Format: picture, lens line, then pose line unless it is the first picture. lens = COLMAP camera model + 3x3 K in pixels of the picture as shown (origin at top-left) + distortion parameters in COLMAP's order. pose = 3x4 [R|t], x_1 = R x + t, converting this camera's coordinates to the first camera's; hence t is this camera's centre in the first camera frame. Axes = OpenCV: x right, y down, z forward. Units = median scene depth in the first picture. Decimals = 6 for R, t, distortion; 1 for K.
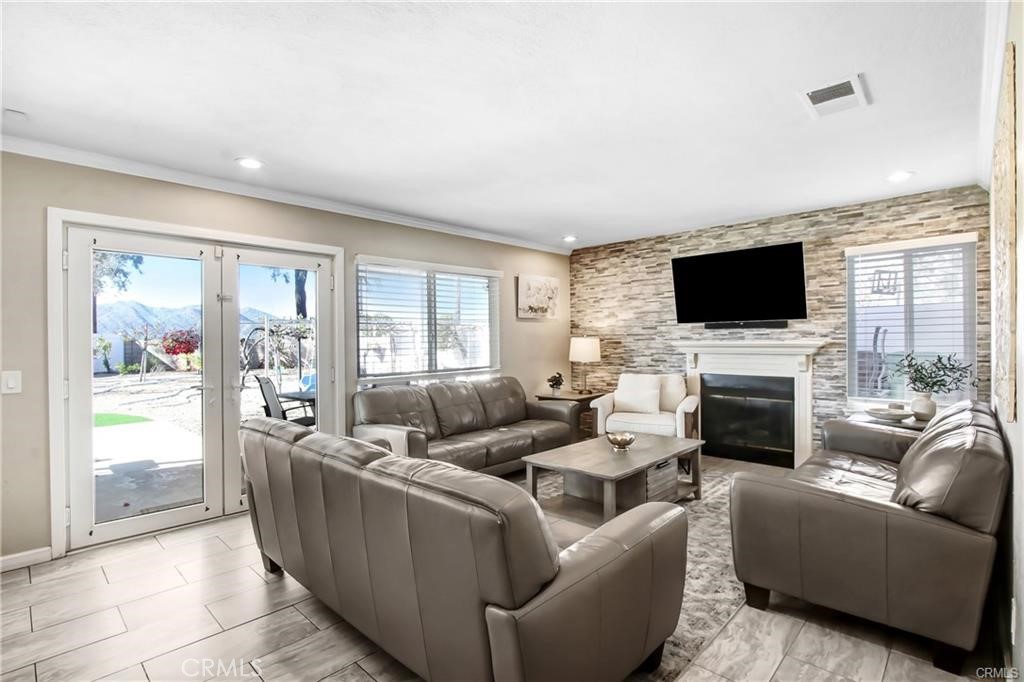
lens RADIAL K [[491.4, 0, 499.9], [0, 491.4, 340.8], [0, 0, 1]] dist [-0.000058, -0.000100]
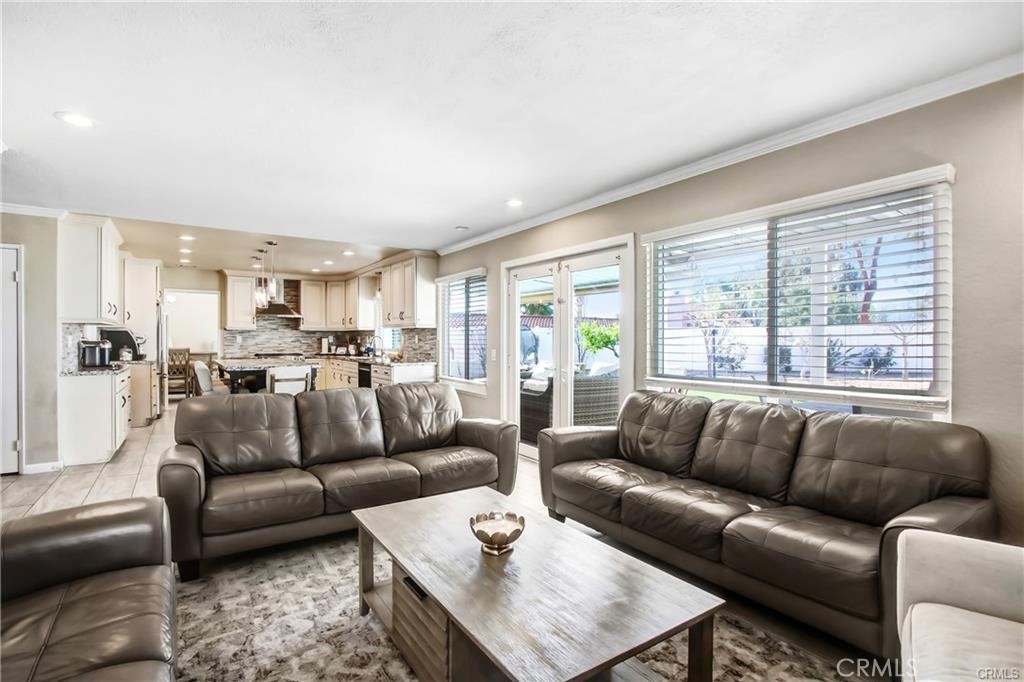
lens RADIAL K [[491.4, 0, 499.9], [0, 491.4, 340.8], [0, 0, 1]] dist [-0.000058, -0.000100]
pose [[-0.220254, 0.013711, -0.975346, 0.727037], [-0.001631, 0.999895, 0.014424, 0.001642], [0.975441, 0.004767, -0.220208, 1.095941]]
